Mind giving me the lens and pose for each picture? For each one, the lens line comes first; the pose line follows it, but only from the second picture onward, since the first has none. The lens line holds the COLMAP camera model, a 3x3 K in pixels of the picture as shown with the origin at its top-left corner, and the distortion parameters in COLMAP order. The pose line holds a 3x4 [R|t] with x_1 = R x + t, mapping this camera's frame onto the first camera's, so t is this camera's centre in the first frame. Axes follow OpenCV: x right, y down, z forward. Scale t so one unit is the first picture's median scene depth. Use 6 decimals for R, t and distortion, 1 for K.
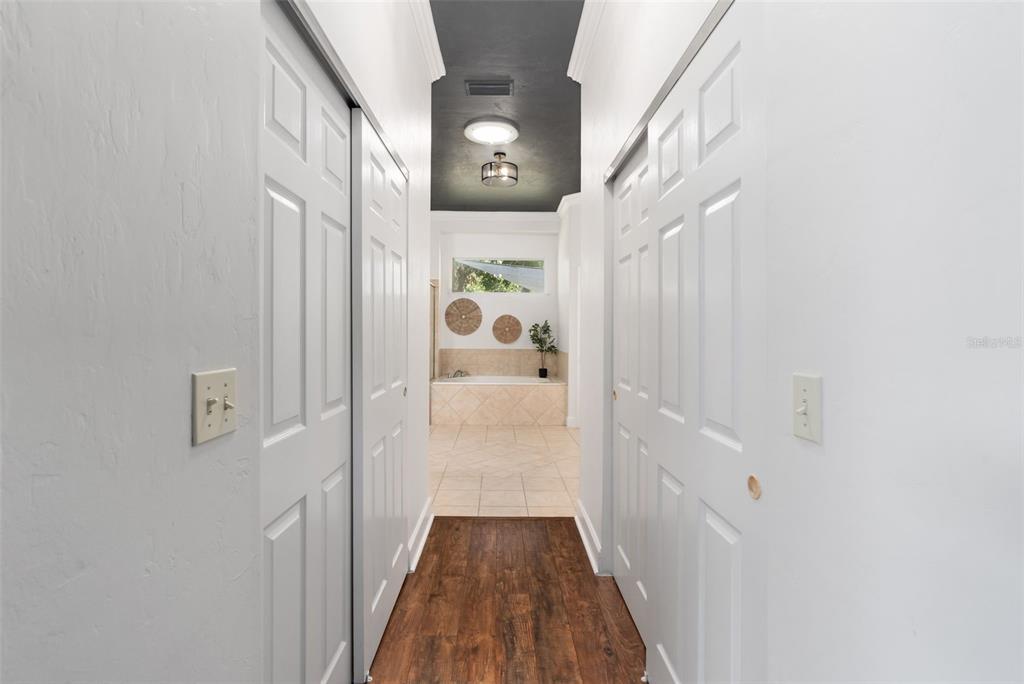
lens RADIAL K [[467.8, 0, 506.9], [0, 467.8, 332.9], [0, 0, 1]] dist [-0.000245, 0.000559]
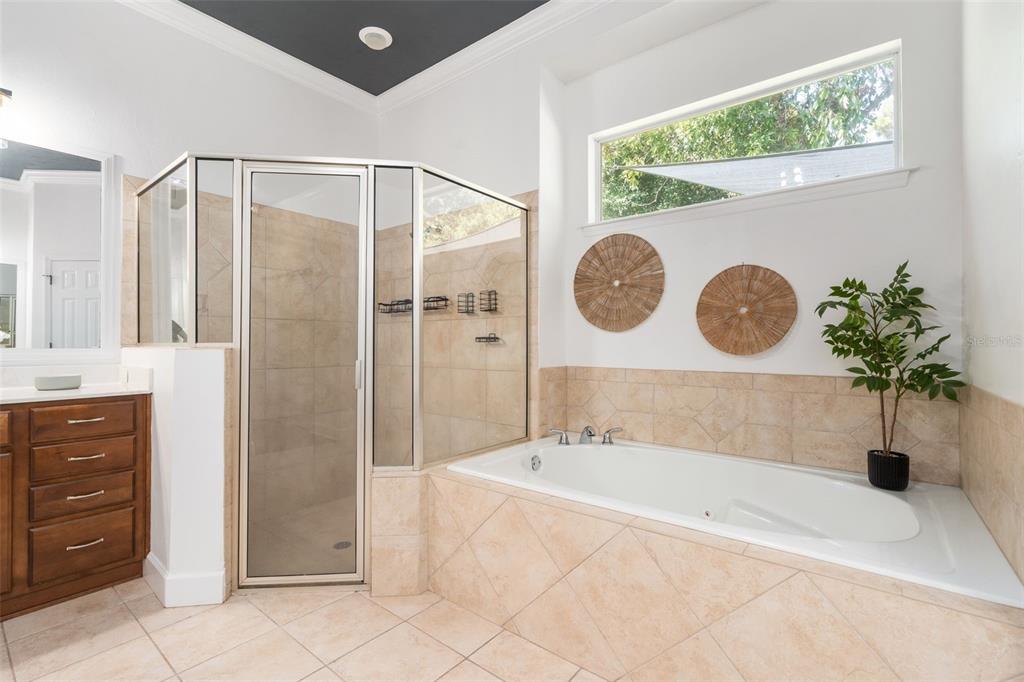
lens RADIAL K [[459.4, 0, 512.0], [0, 459.4, 341.0], [0, 0, 1]] dist [-0.000436, 0.000177]
pose [[0.767381, -0.009070, -0.641127, 0.080498], [0.001650, 0.999925, -0.012170, 0.016810], [0.641189, 0.008282, 0.767338, 0.666553]]
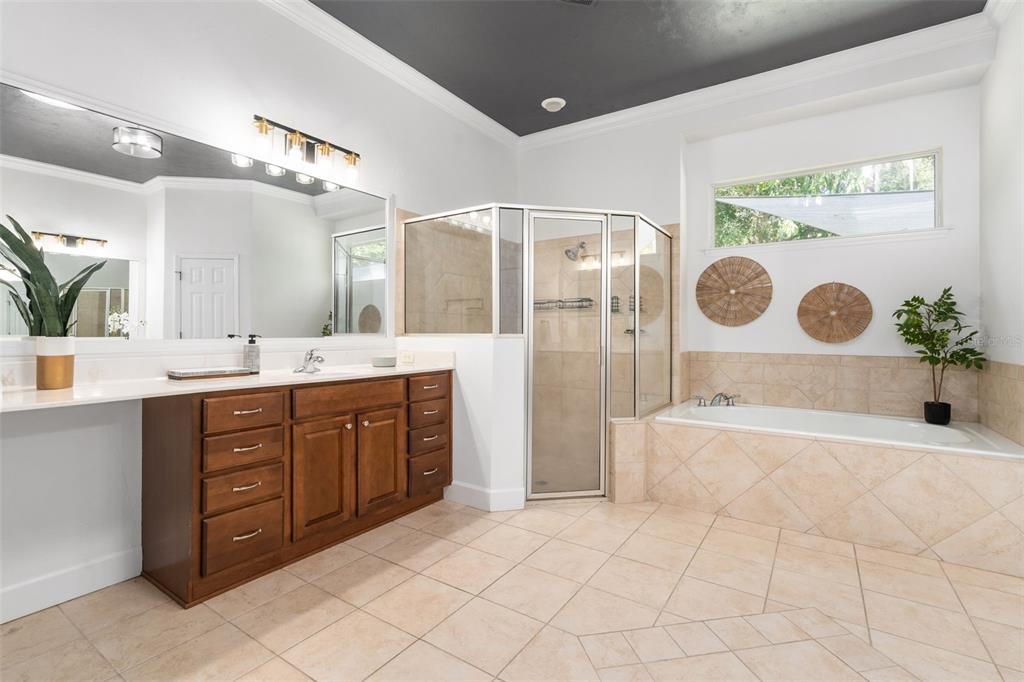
lens RADIAL K [[467.8, 0, 506.9], [0, 467.8, 331.9], [0, 0, 1]] dist [-0.000245, 0.000559]
pose [[0.820243, -0.004159, -0.572000, -0.000008], [-0.000732, 0.999965, -0.008321, 0.015748], [0.572015, 0.007244, 0.820211, 0.424560]]
